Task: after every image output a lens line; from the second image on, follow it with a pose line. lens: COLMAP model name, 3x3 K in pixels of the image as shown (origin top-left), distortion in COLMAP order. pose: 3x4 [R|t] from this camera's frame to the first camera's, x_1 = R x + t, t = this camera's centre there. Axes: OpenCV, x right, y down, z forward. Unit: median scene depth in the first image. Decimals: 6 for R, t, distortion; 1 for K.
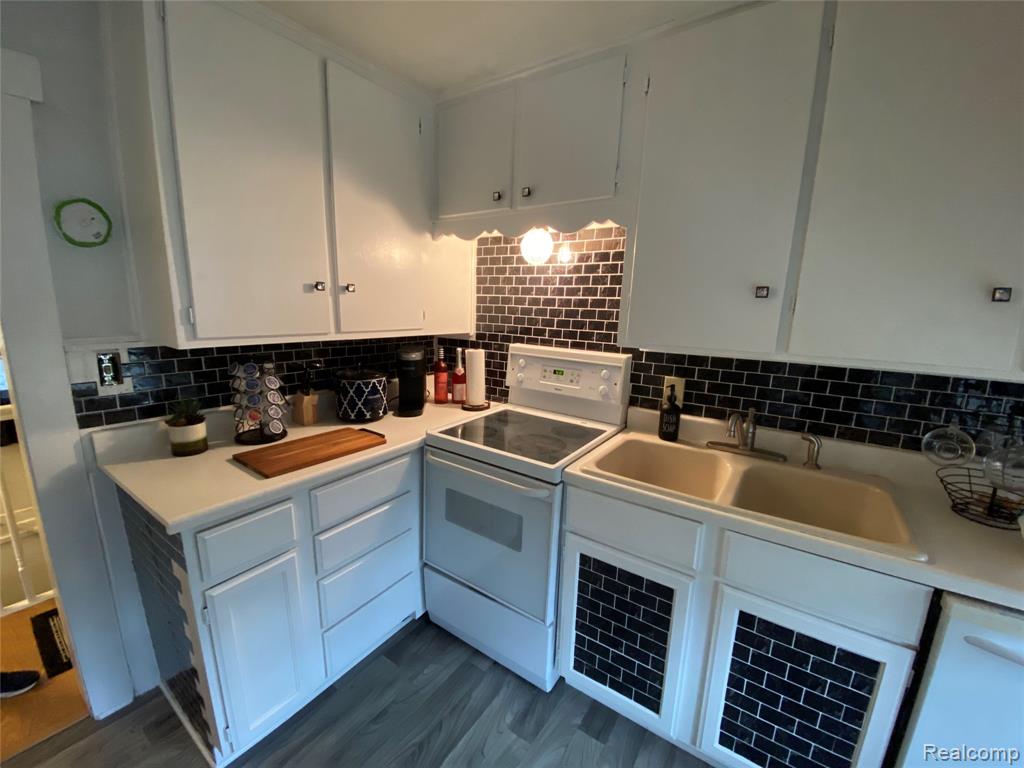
lens RADIAL K [[404.7, 0, 512.0], [0, 404.7, 384.0], [0, 0, 1]] dist [-0.000681, -0.013970]
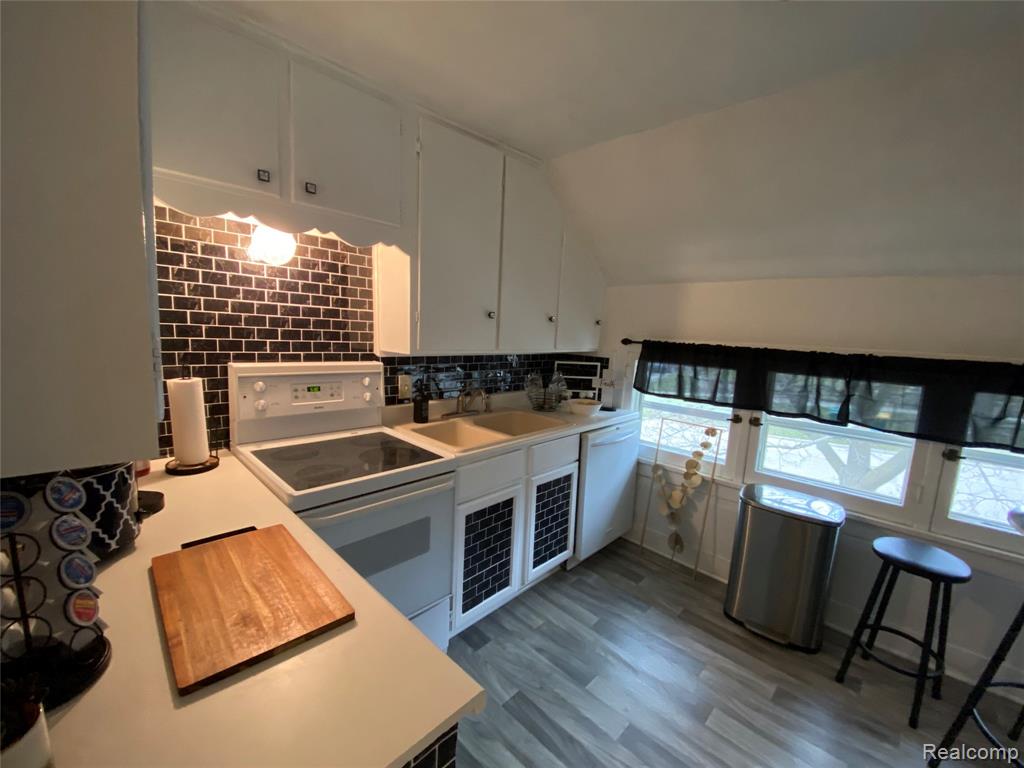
lens RADIAL K [[419.7, 0, 510.5], [0, 419.7, 378.4], [0, 0, 1]] dist [0.000509, -0.010937]
pose [[0.148802, -0.136735, 0.979368, -0.750916], [0.138087, 0.983563, 0.116340, -0.102707], [-0.979178, 0.117926, 0.165237, 0.423859]]
